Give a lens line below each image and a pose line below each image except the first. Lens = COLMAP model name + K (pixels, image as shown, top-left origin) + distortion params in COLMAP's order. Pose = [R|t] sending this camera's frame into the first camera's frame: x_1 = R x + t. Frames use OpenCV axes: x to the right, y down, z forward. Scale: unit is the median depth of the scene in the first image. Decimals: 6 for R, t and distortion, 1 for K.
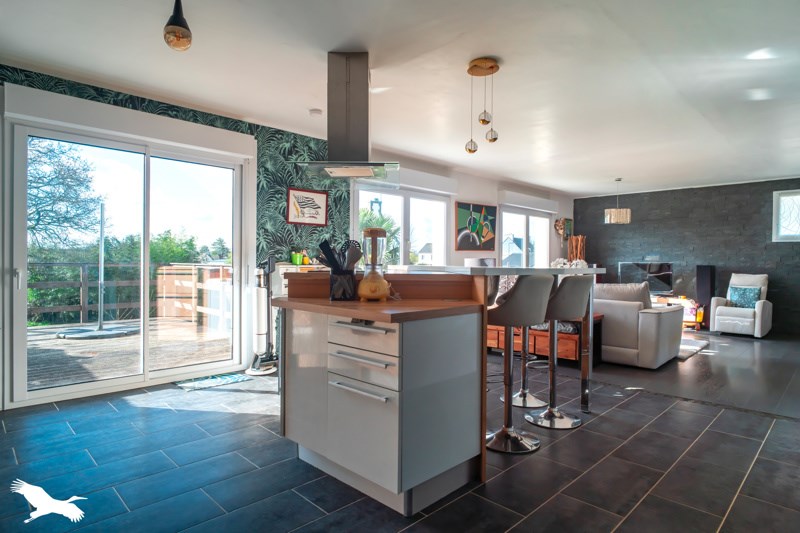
lens RADIAL K [[452.2, 0, 408.0], [0, 452.2, 265.9], [0, 0, 1]] dist [-0.018091, 0.009256]
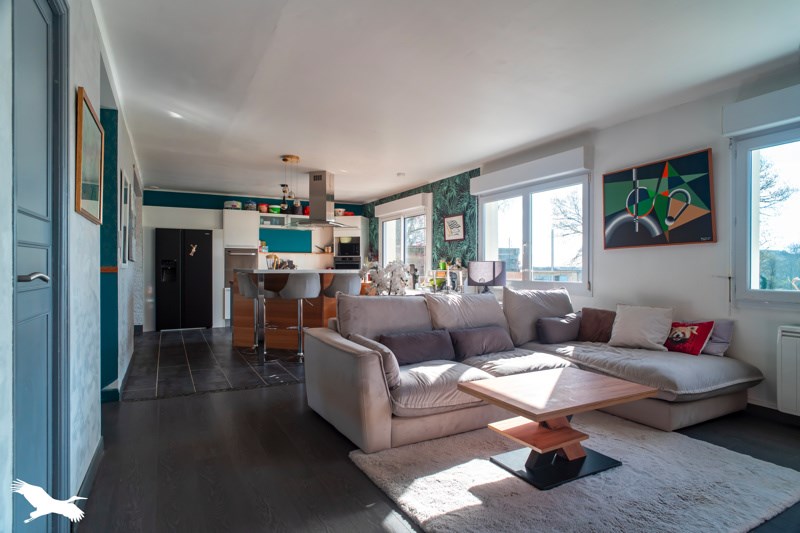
lens RADIAL K [[452.2, 0, 402.8], [0, 452.2, 265.2], [0, 0, 1]] dist [-0.018091, 0.009256]
pose [[-0.302530, -0.006085, -0.953121, 1.126649], [-0.002472, 0.999981, -0.005599, -0.008808], [0.953137, 0.000662, -0.302539, 1.267753]]
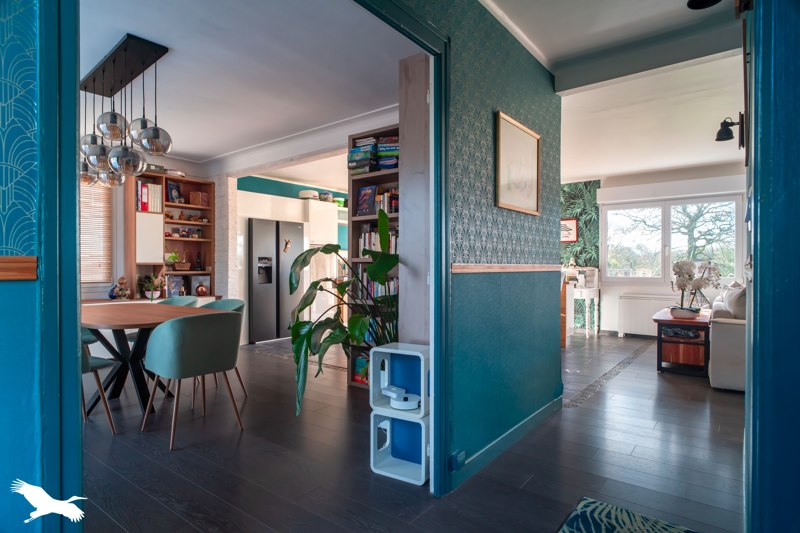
lens RADIAL K [[452.2, 0, 403.6], [0, 452.2, 263.0], [0, 0, 1]] dist [-0.018091, 0.009256]
pose [[0.129467, -0.005817, -0.991567, 1.219006], [-0.003163, 0.999975, -0.006279, -0.009784], [0.991579, 0.003949, 0.129446, 0.275091]]
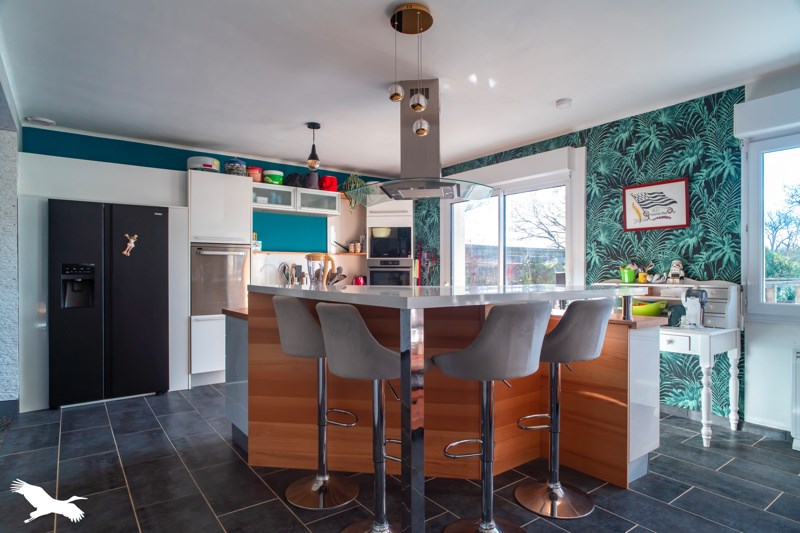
lens RADIAL K [[452.2, 0, 400.7], [0, 452.2, 270.9], [0, 0, 1]] dist [-0.018091, 0.009256]
pose [[-0.150248, -0.002426, -0.988645, 0.575612], [-0.000750, 0.999997, -0.002339, -0.020314], [0.988648, 0.000390, -0.150249, 0.698655]]
